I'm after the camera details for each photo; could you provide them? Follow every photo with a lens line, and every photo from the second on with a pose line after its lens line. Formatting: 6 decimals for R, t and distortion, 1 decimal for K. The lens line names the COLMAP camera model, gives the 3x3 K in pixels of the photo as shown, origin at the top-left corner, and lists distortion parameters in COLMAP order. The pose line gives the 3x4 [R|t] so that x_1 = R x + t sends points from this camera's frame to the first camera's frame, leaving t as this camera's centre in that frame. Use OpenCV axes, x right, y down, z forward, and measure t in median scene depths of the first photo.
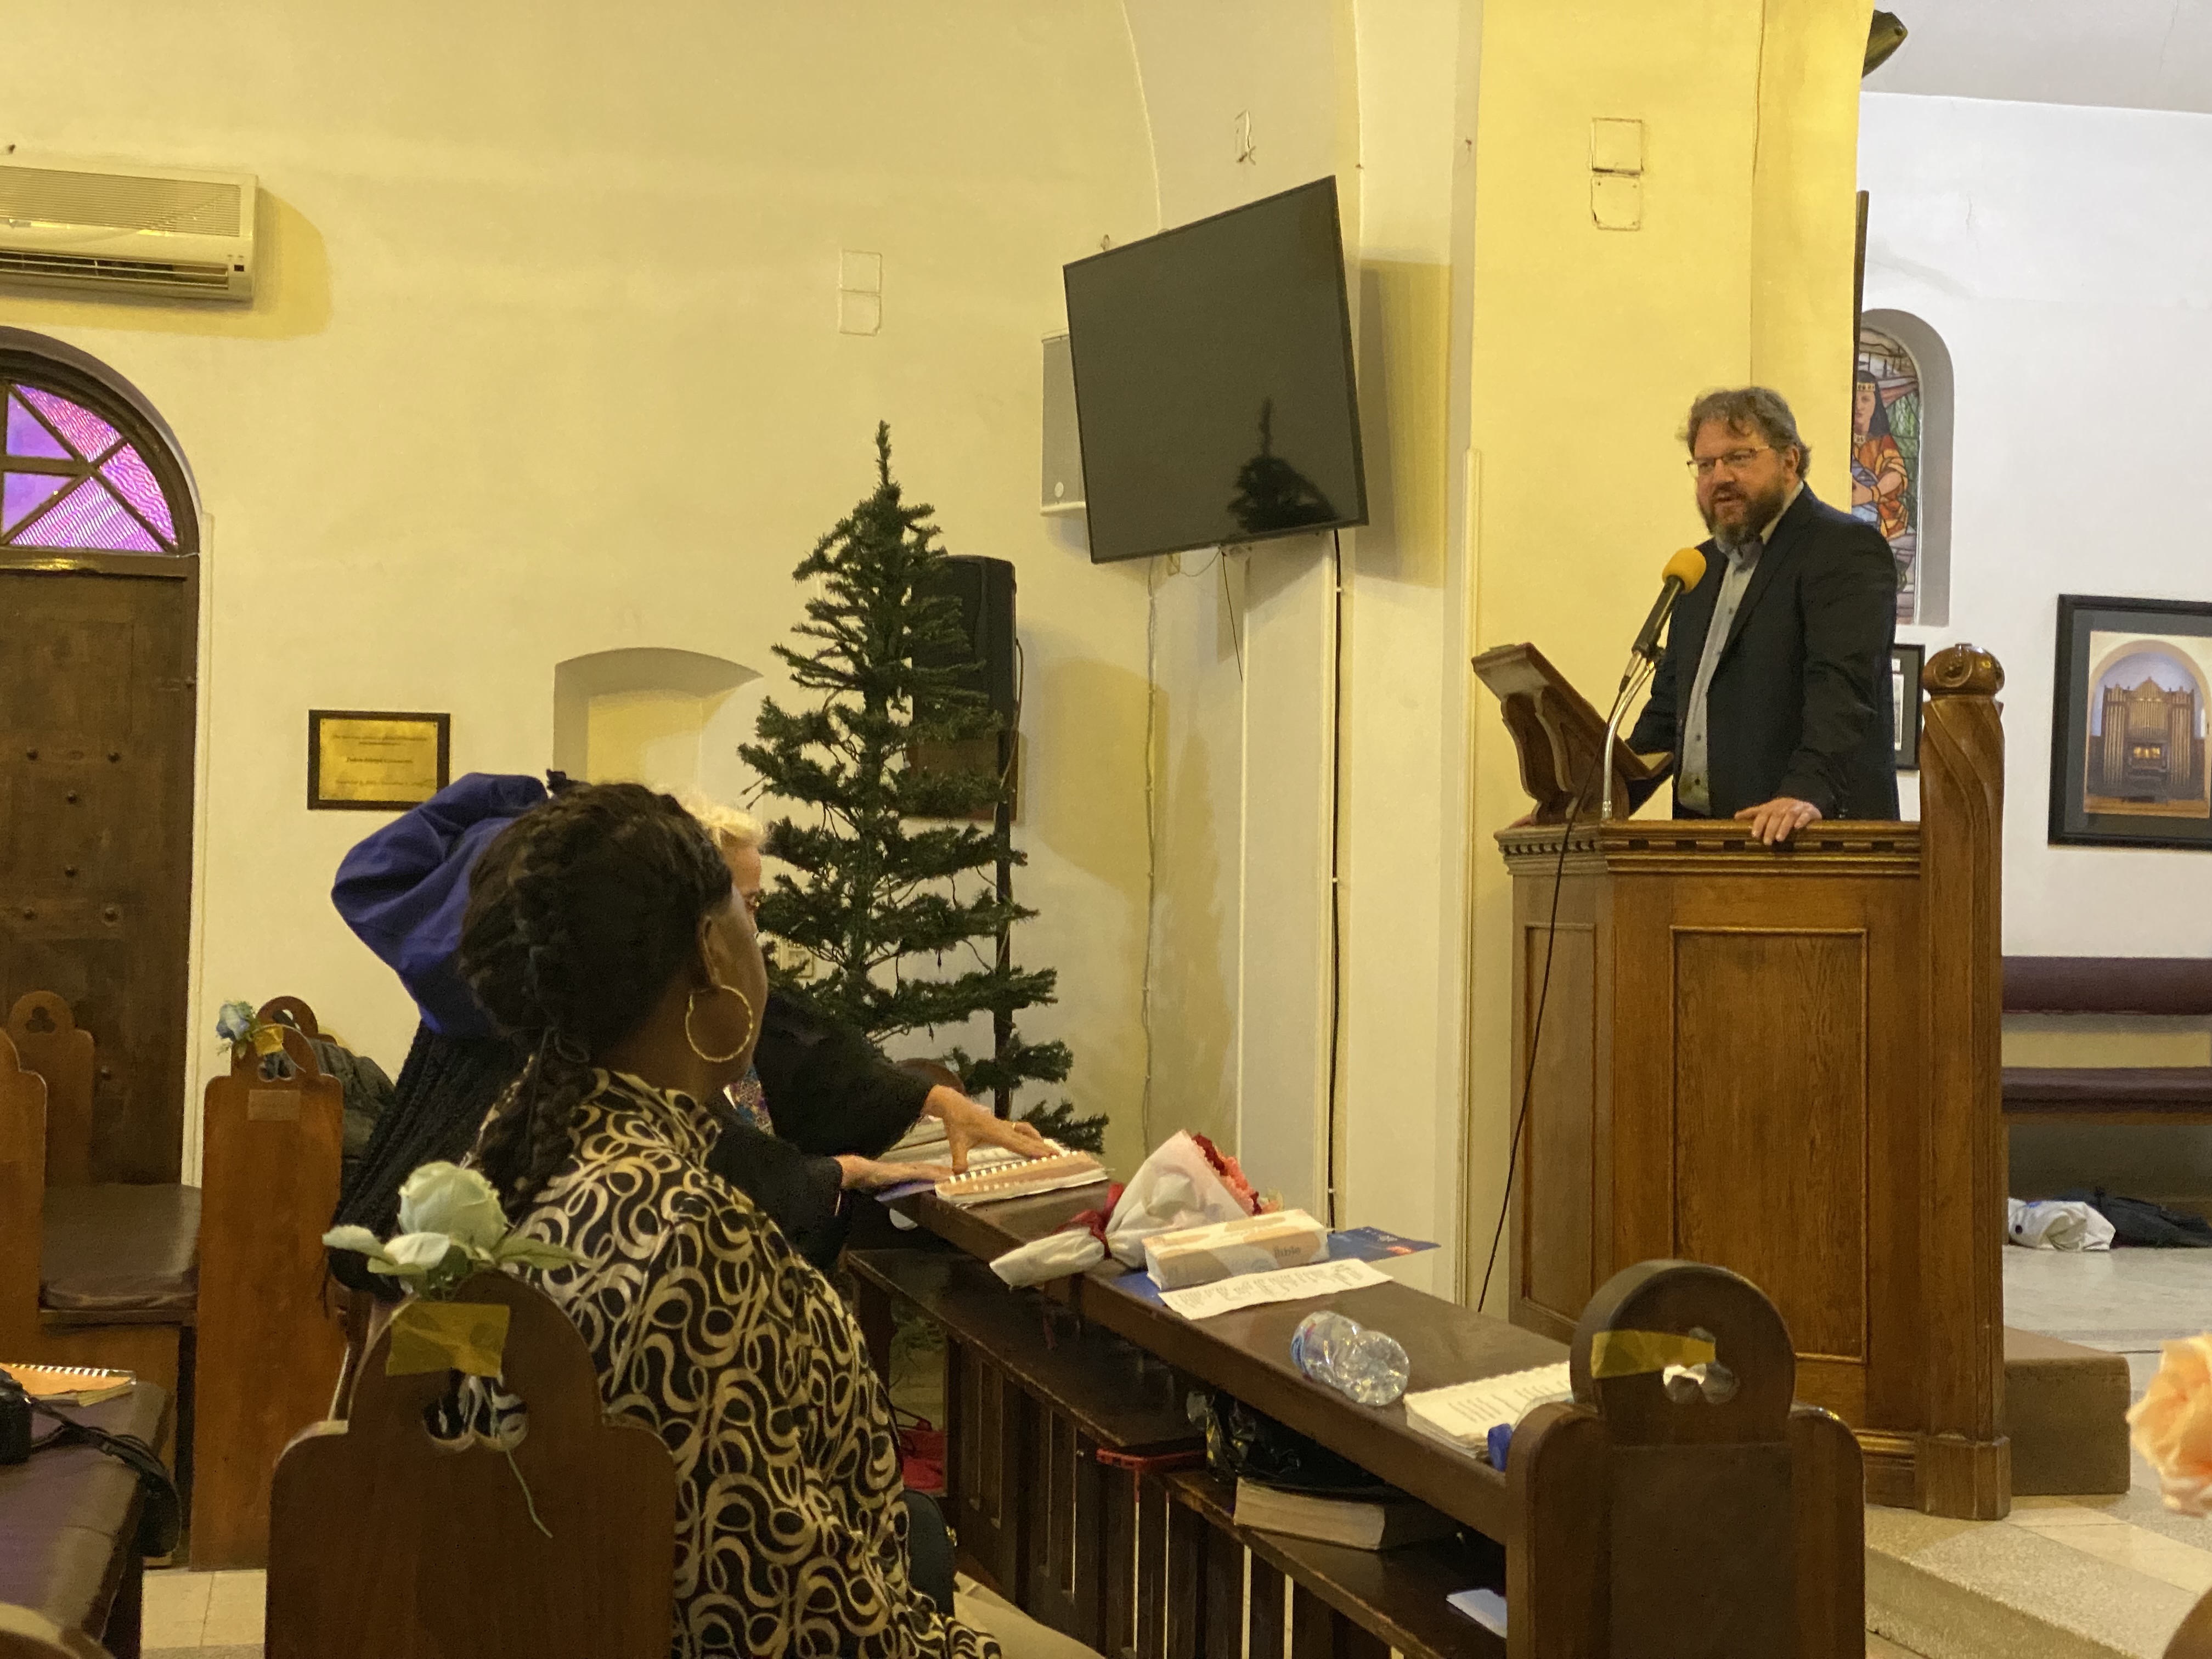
lens RADIAL K [[3270.7, 0, 1098.3], [0, 3270.7, 832.6], [0, 0, 1]] dist [0.118880, 0.000000]
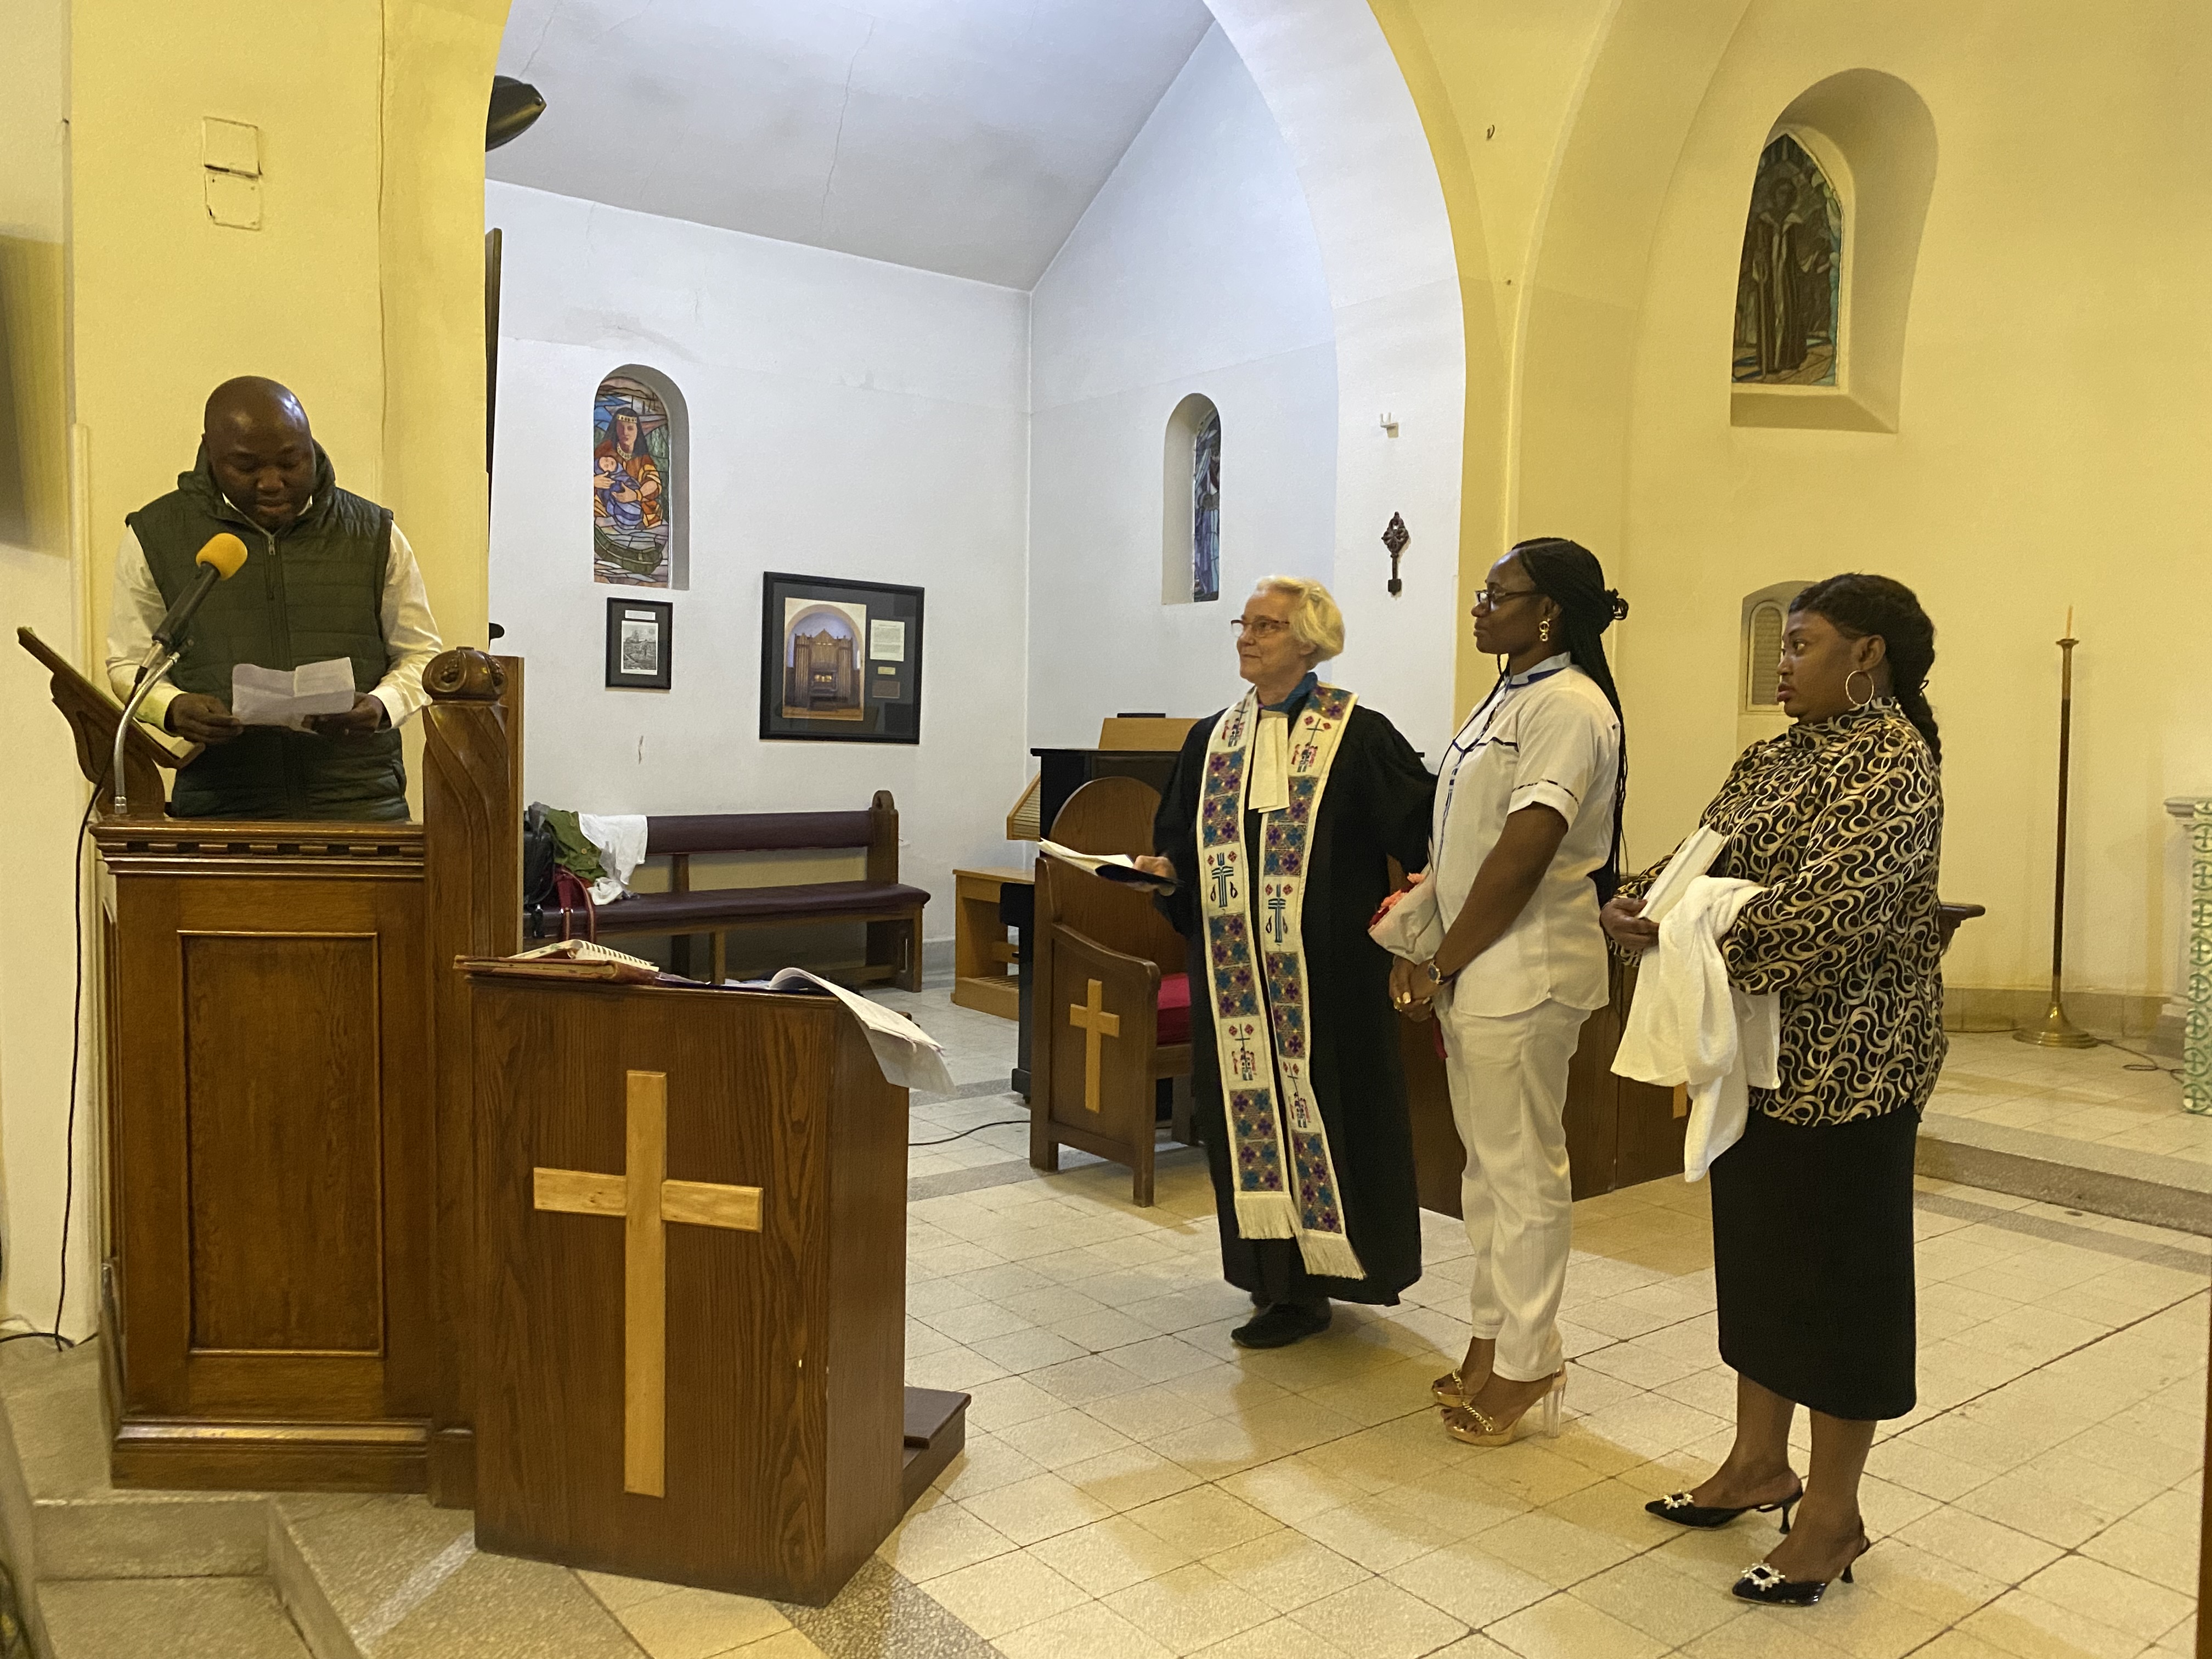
lens RADIAL K [[1691.4, 0, 1118.7], [0, 1691.4, 839.5], [0, 0, 1]] dist [0.025595, -0.035043]
pose [[0.910306, -0.028293, 0.412967, 0.180879], [-0.011745, 0.995494, 0.094092, -0.039713], [-0.413769, -0.090503, 0.905872, 0.355865]]
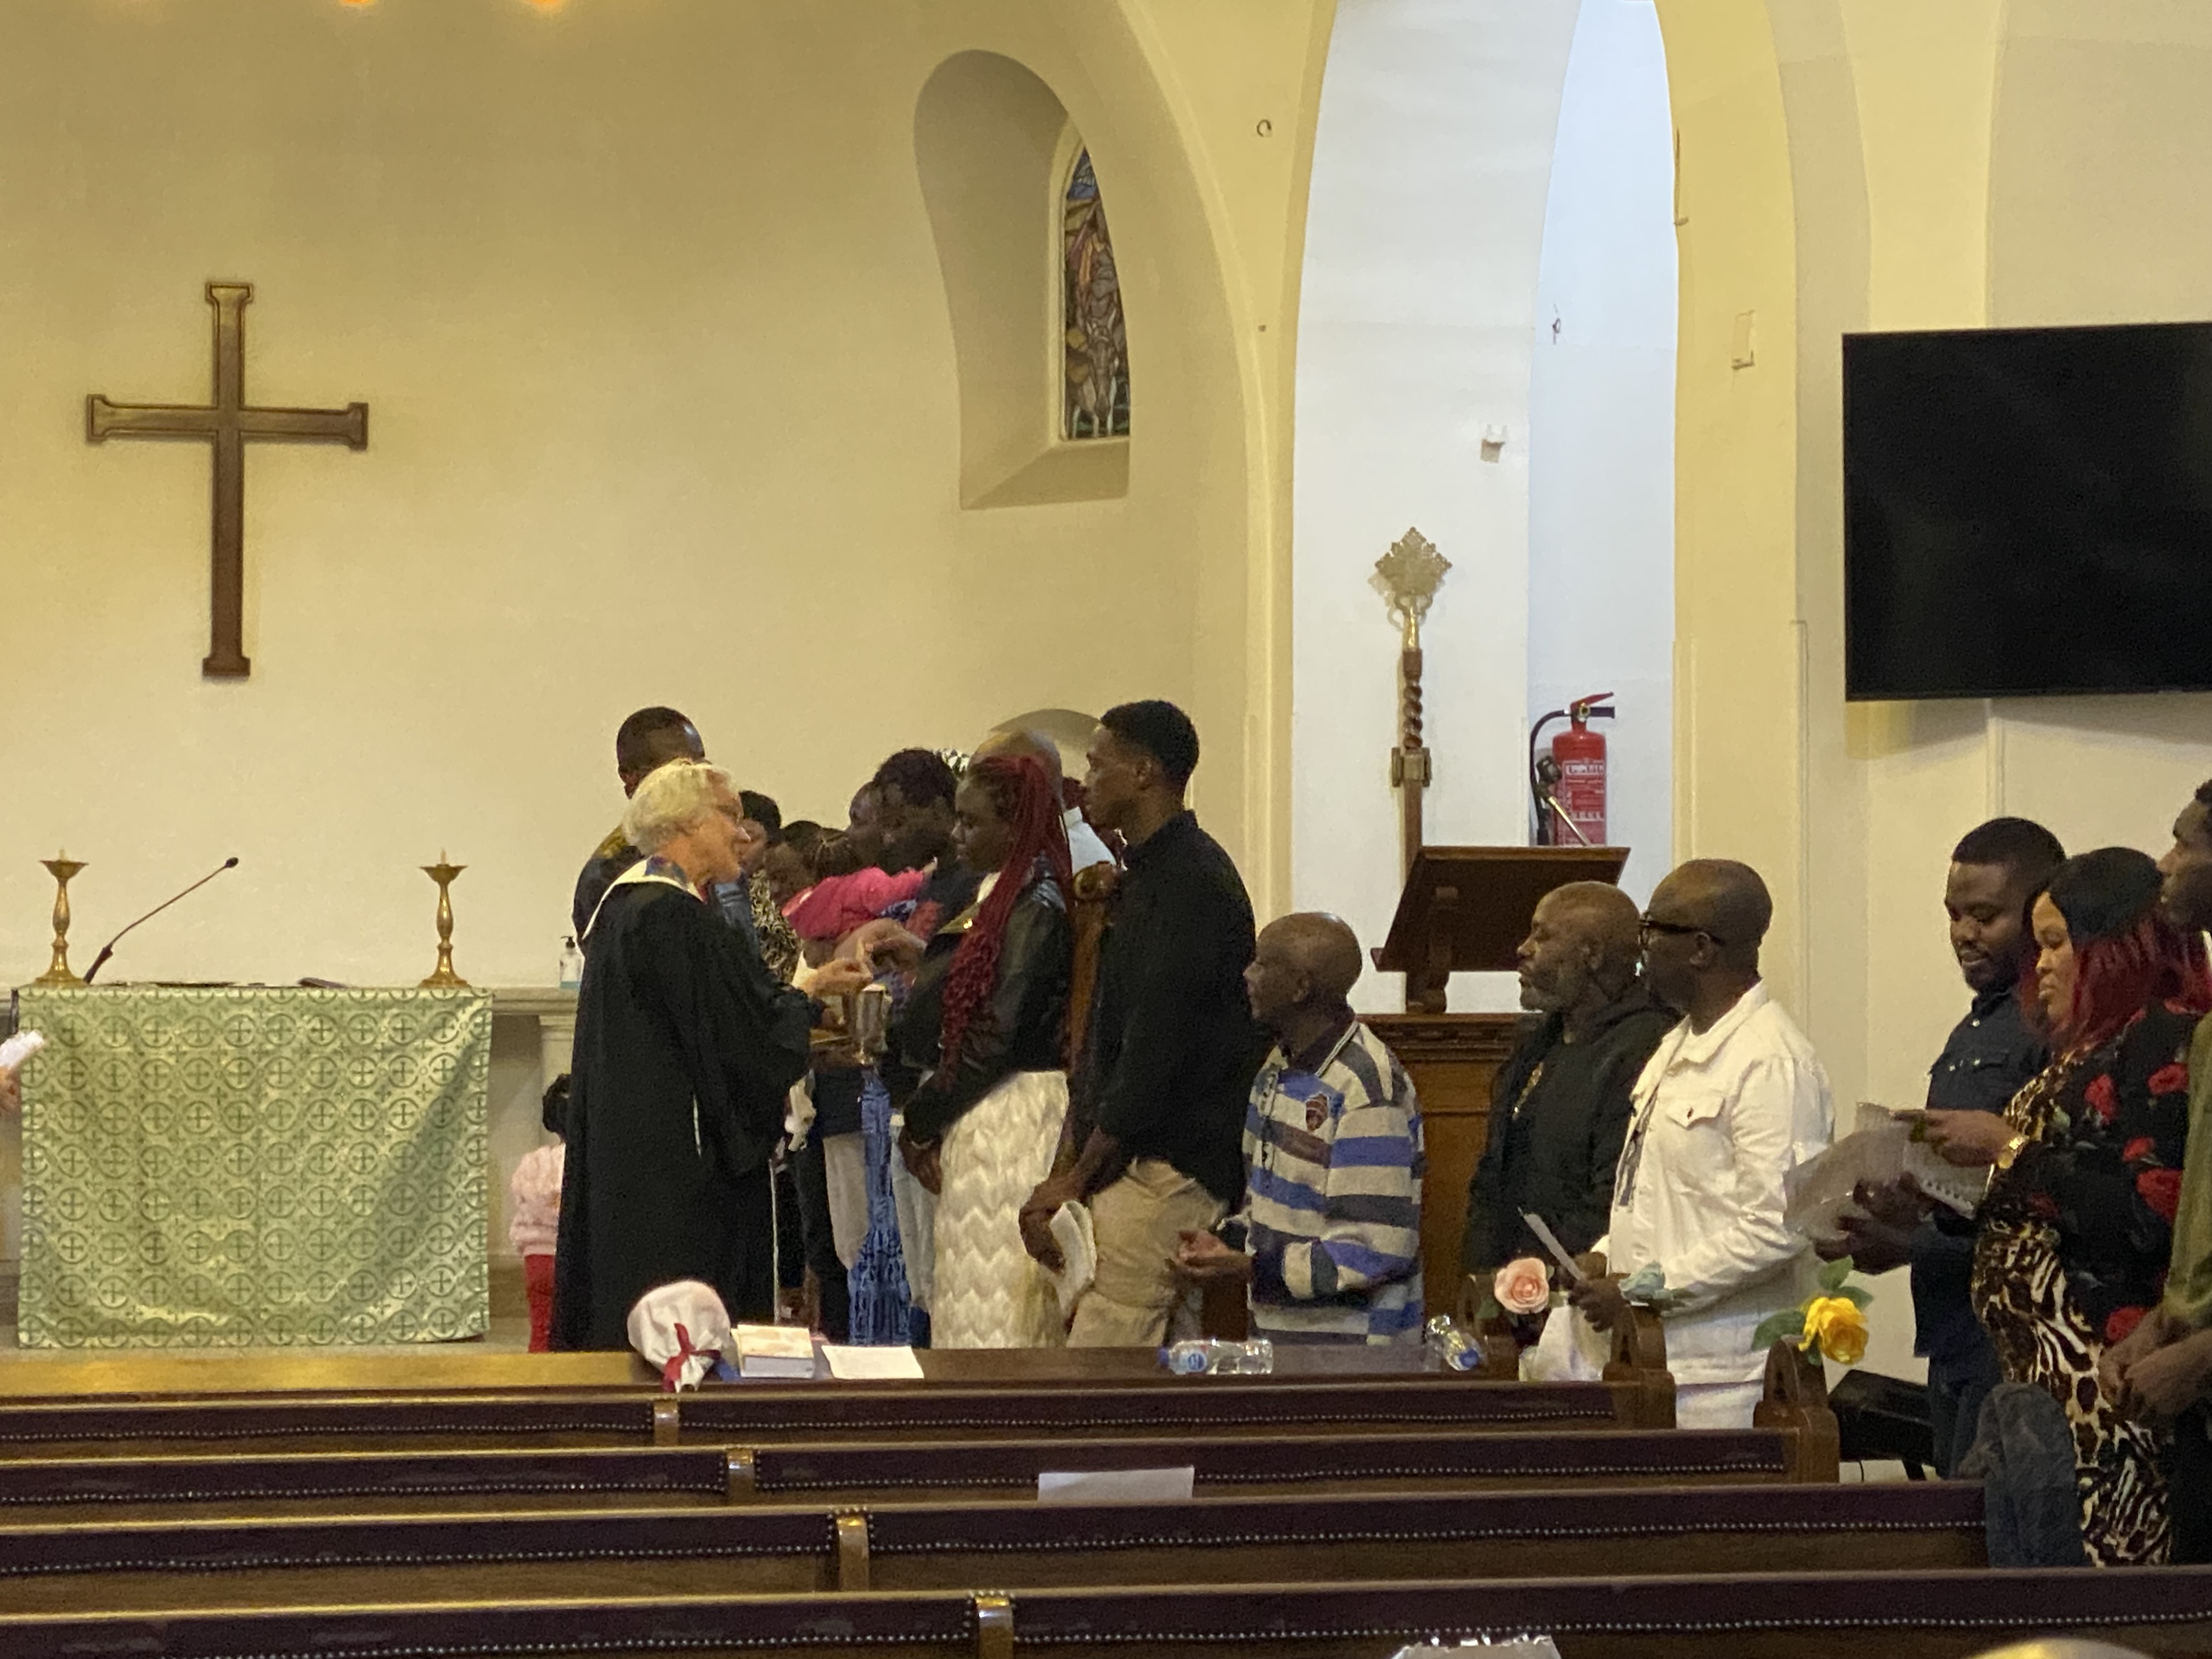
lens RADIAL K [[5404.8, 0, 1146.8], [0, 5404.8, 808.9], [0, 0, 1]] dist [0.144068, 0.000000]
pose [[0.018434, 0.004561, 0.999820, -1.239205], [-0.027557, 0.999612, -0.004052, -0.065103], [-0.999450, -0.027477, 0.018552, 0.369649]]
